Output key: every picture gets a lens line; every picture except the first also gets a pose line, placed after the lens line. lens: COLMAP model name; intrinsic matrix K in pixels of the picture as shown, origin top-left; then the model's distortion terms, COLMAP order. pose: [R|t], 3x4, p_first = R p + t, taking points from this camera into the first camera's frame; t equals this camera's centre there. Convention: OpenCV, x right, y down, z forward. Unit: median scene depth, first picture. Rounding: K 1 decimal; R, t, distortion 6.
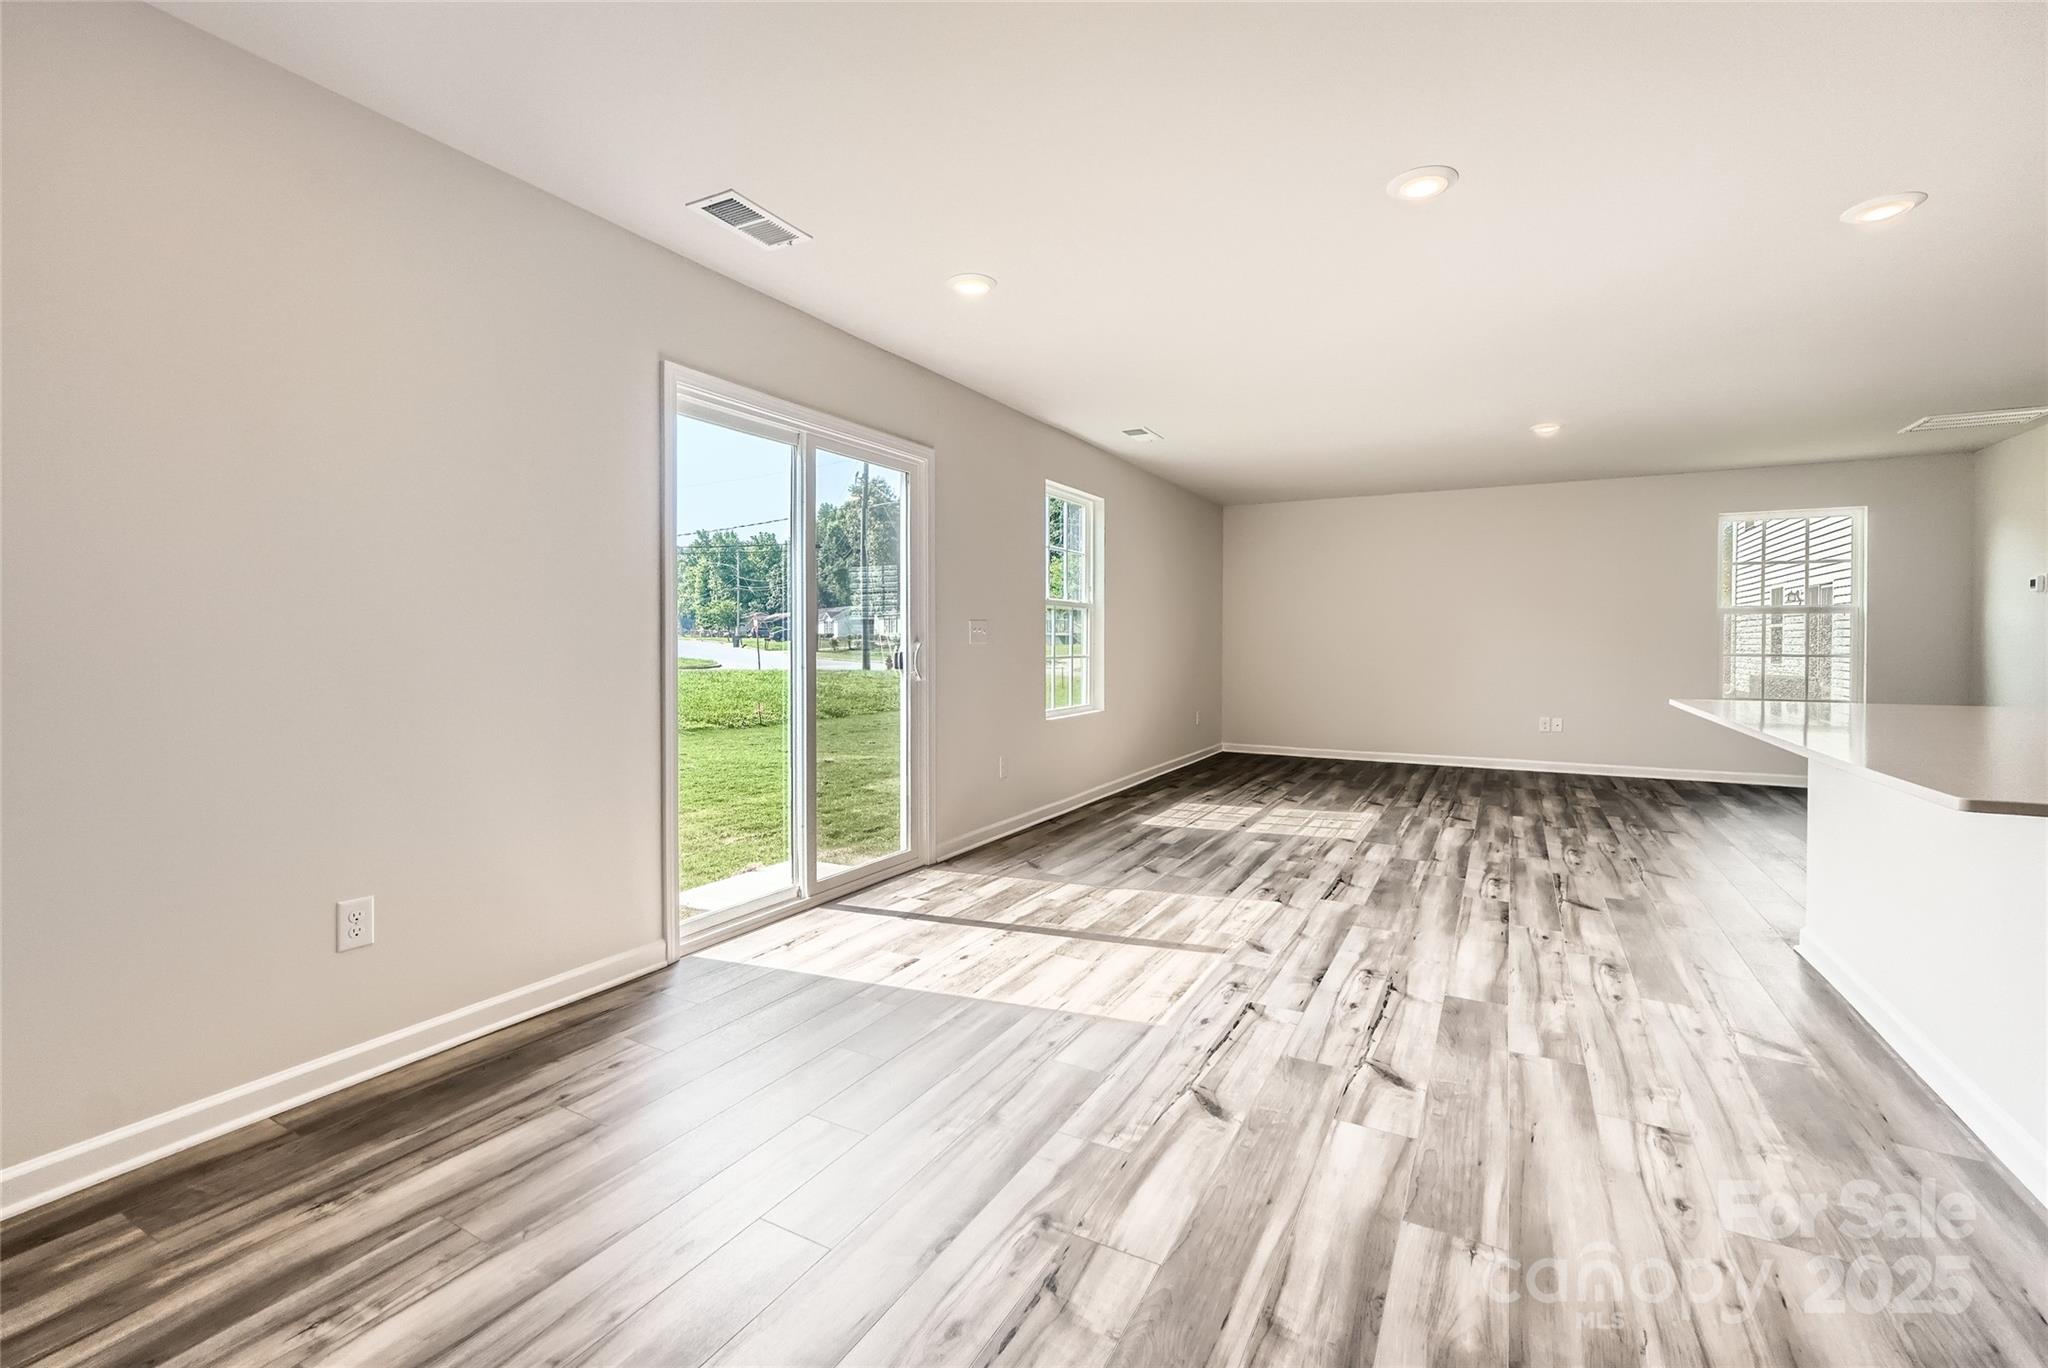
lens RADIAL K [[880.4, 0, 1026.0], [0, 880.4, 669.4], [0, 0, 1]] dist [0.001088, 0.001300]
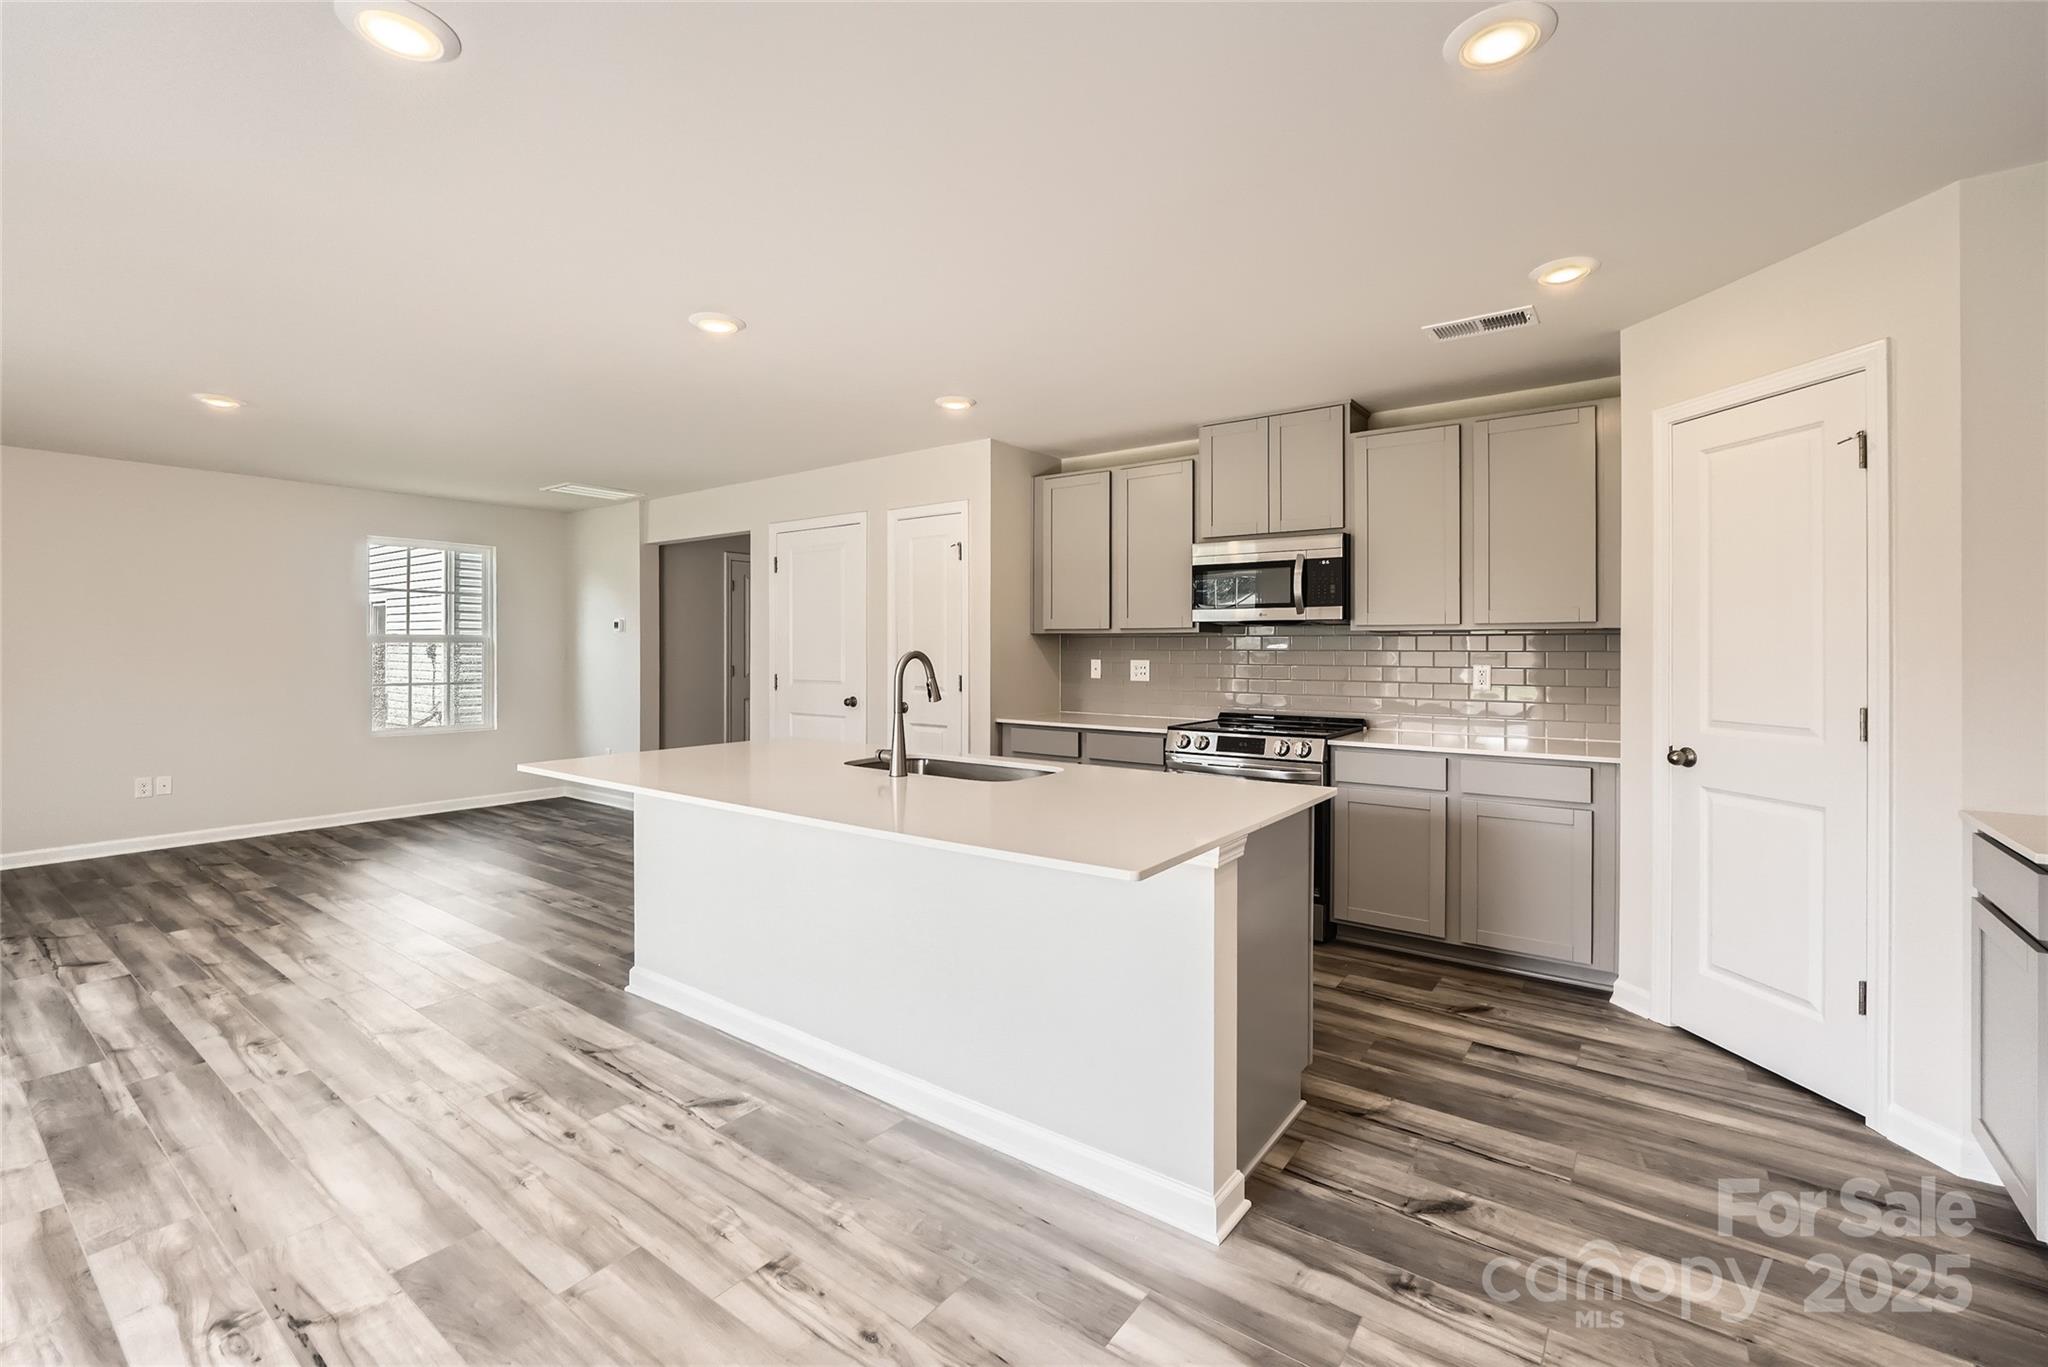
lens RADIAL K [[880.4, 0, 1028.1], [0, 880.4, 660.7], [0, 0, 1]] dist [0.001088, 0.001300]
pose [[0.127464, -0.009790, 0.991795, -0.101189], [0.021078, 0.999752, 0.007159, -0.074377], [-0.991619, 0.019993, 0.127638, 0.413546]]
